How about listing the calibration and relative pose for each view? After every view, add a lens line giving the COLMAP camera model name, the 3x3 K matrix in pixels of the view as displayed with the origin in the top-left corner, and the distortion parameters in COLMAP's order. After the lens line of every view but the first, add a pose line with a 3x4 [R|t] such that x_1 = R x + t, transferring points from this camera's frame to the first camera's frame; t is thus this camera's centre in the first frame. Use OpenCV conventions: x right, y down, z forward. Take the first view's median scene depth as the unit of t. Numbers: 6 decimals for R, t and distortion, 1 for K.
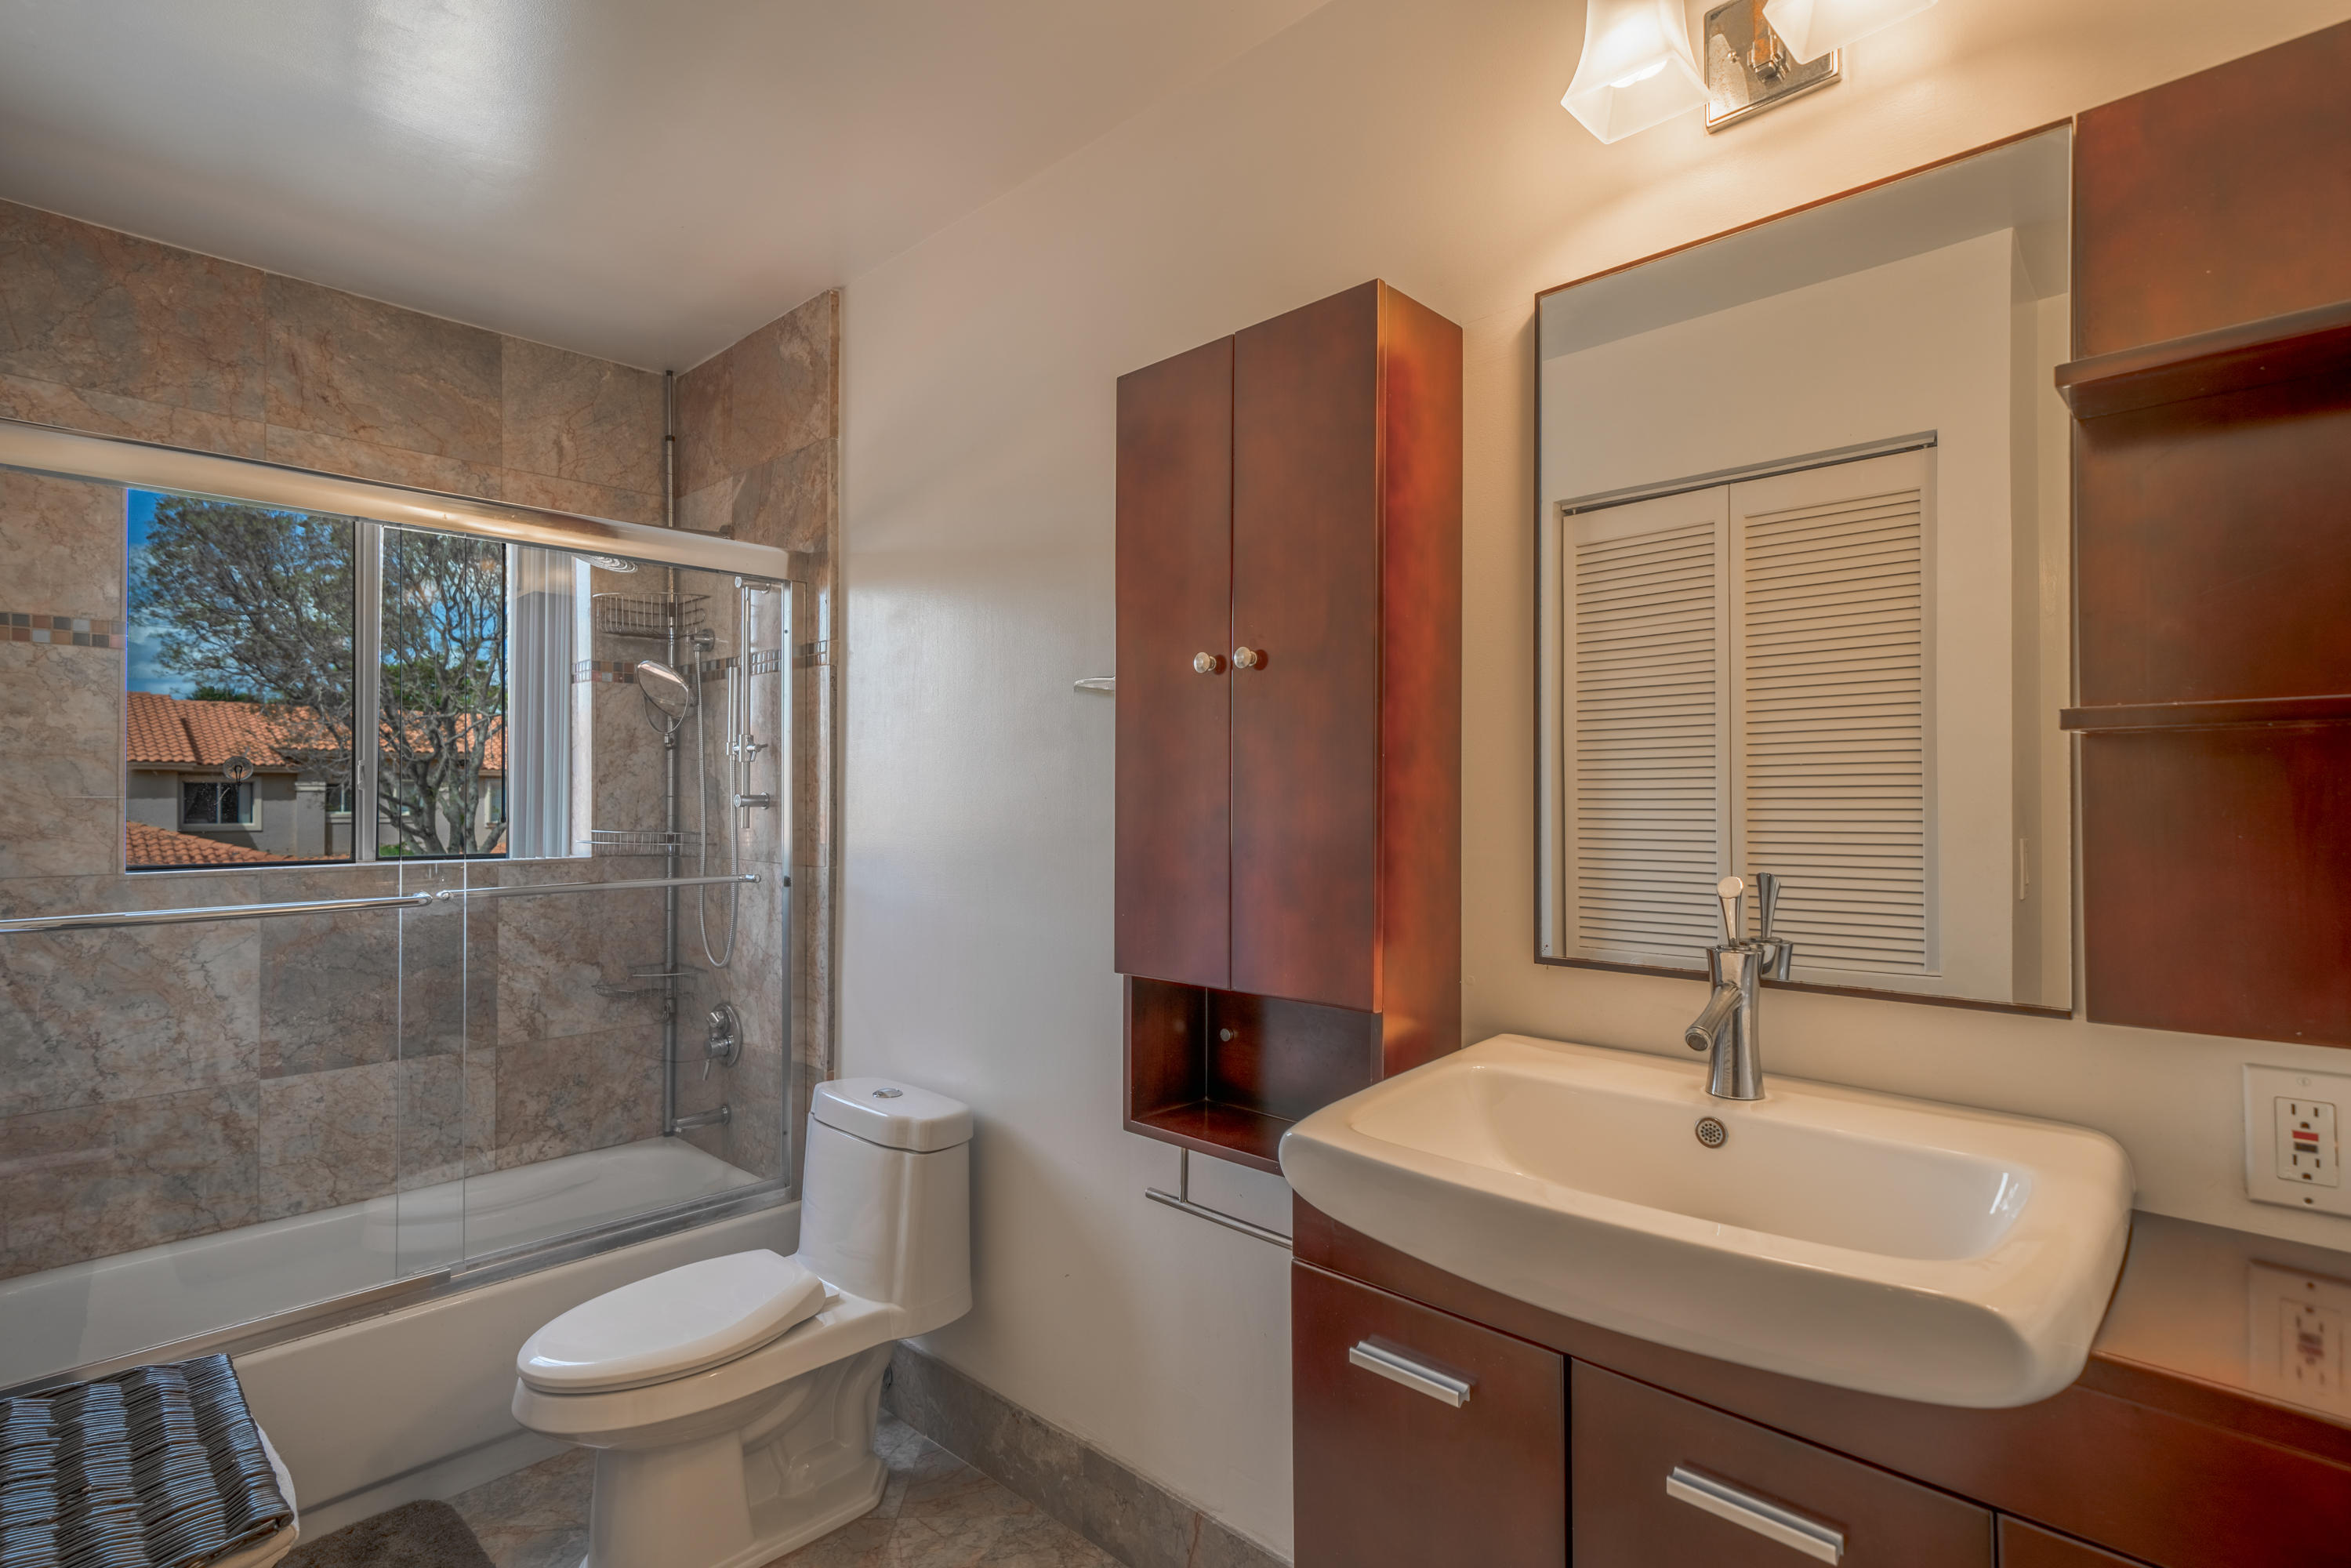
lens RADIAL K [[1121.5, 0, 1165.5], [0, 1121.5, 792.0], [0, 0, 1]] dist [0.012978, 0.000575]
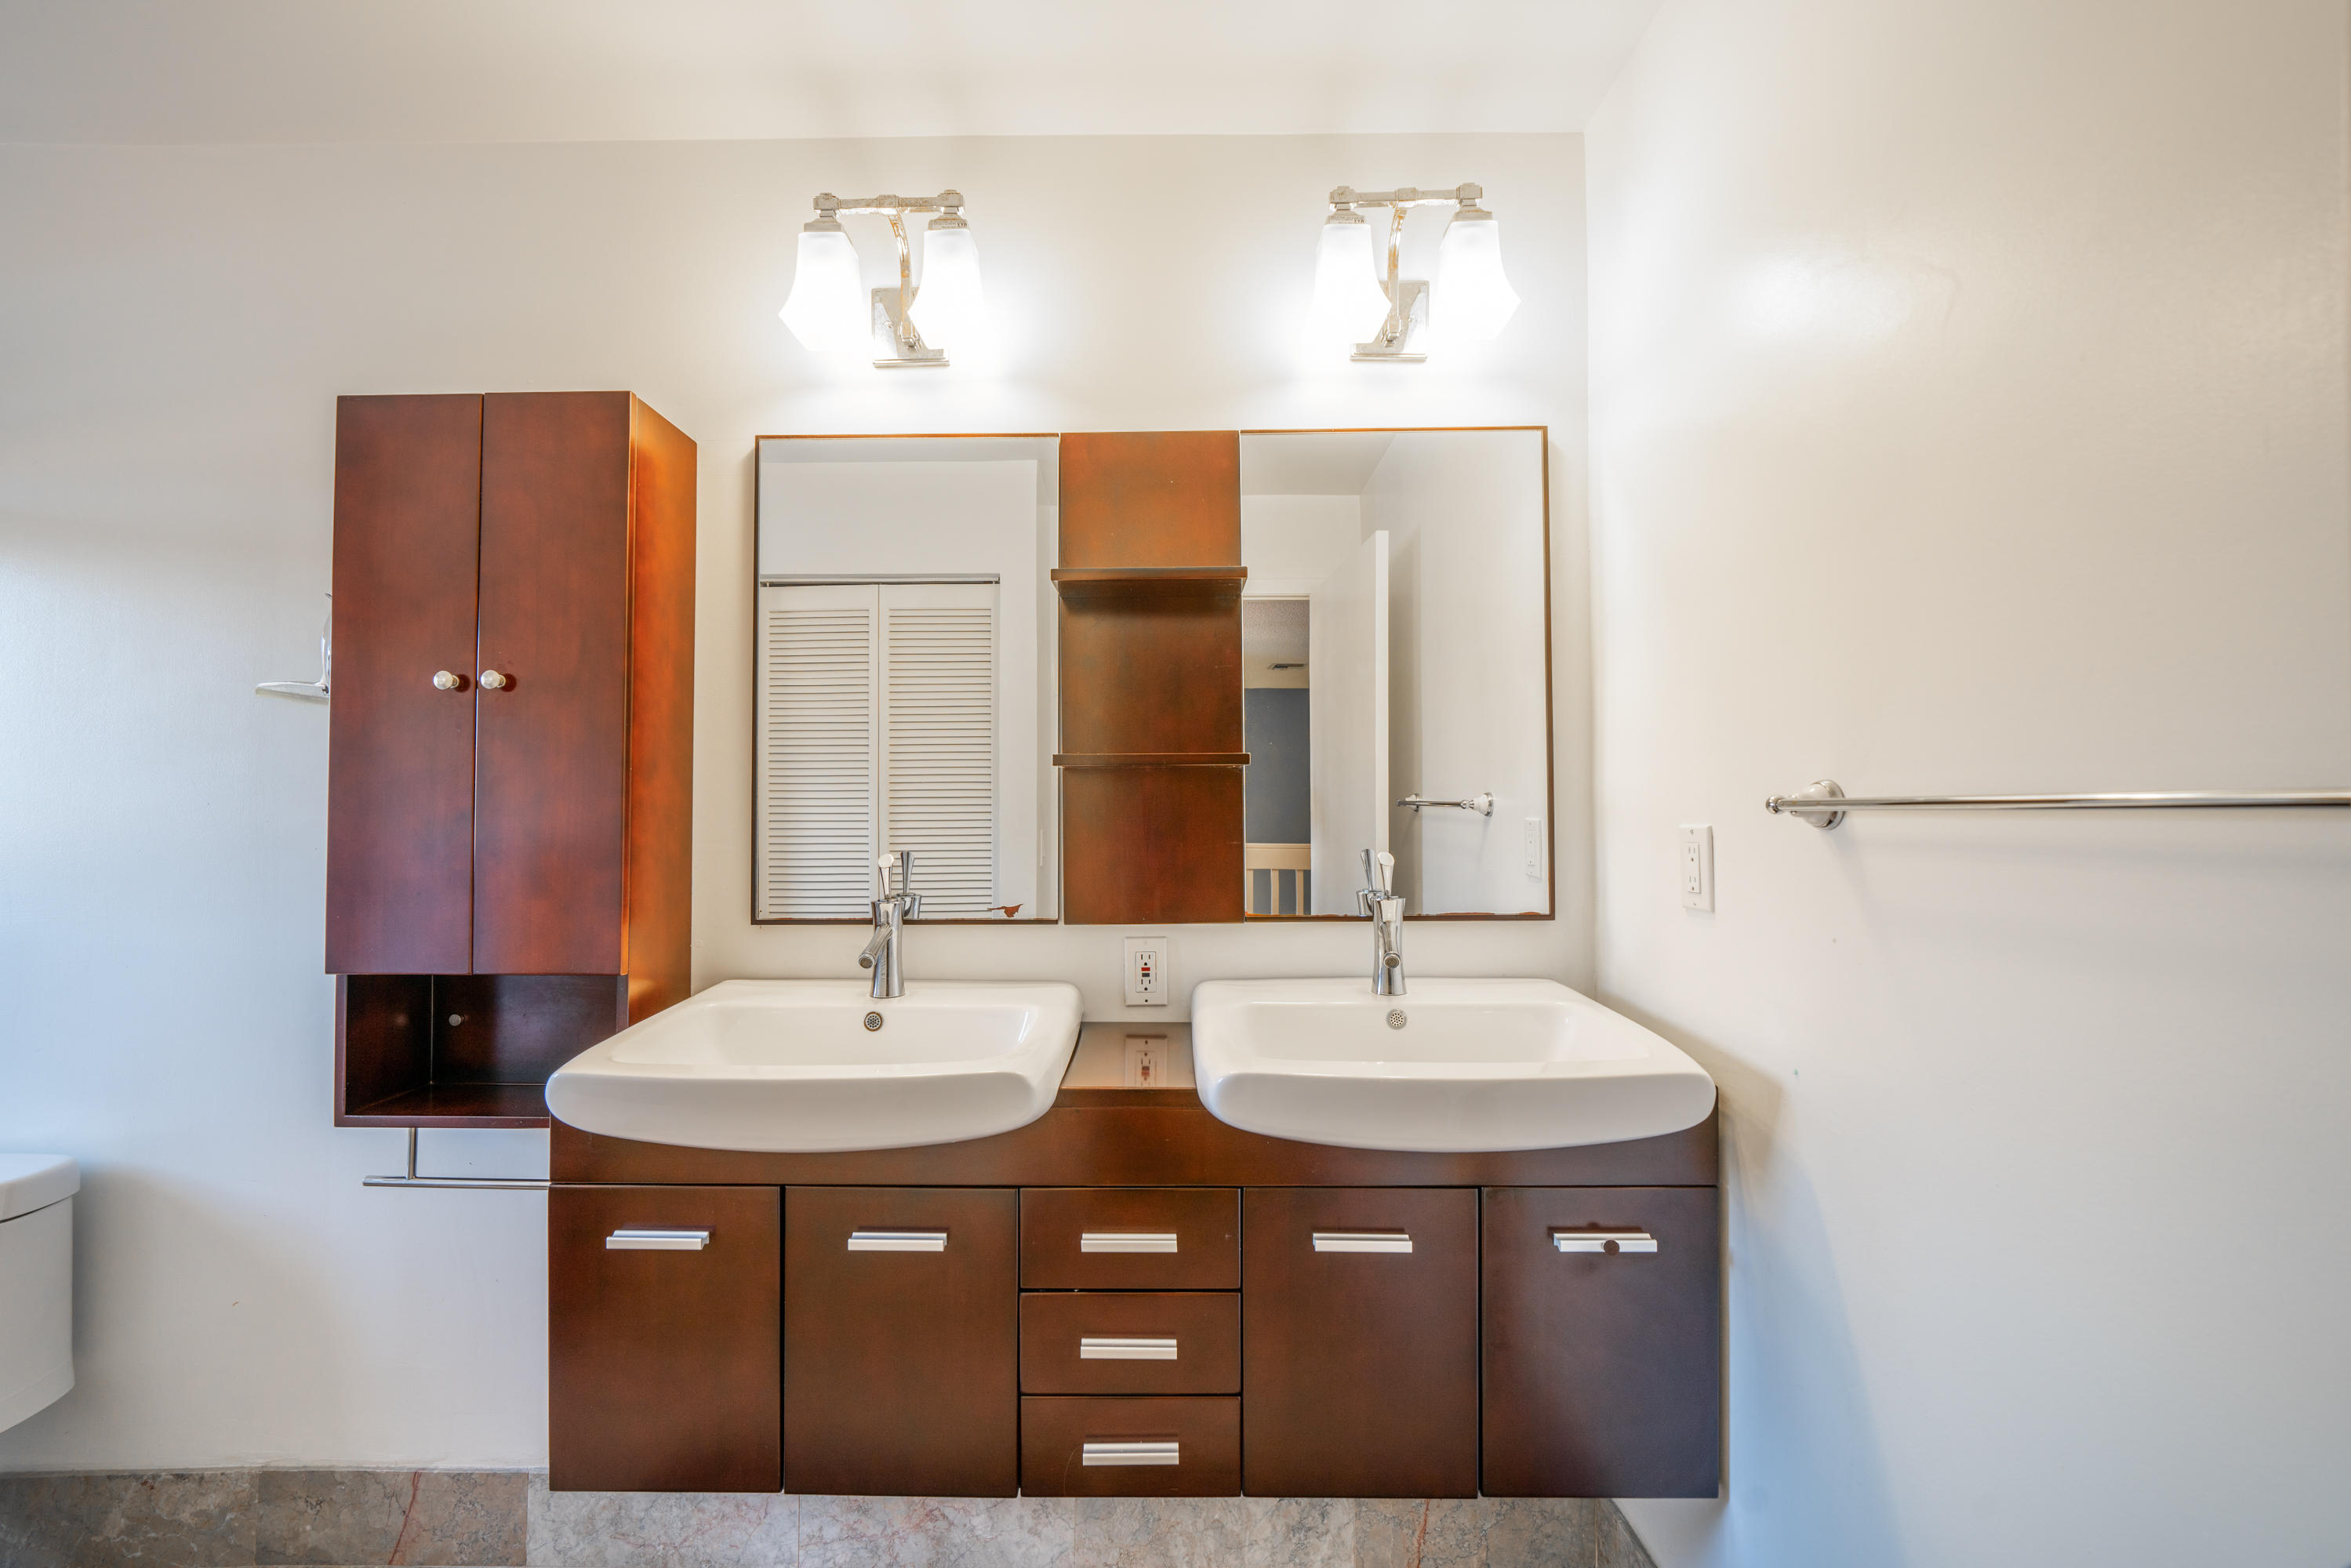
lens RADIAL K [[1071.8, 0, 1175.5], [0, 1071.8, 784.0], [0, 0, 1]] dist [-0.000534, 0.000445]
pose [[0.725066, 0.016317, 0.688486, -0.185996], [-0.002461, 0.999774, -0.021103, 0.007789], [-0.688675, 0.013607, 0.724942, -0.282009]]
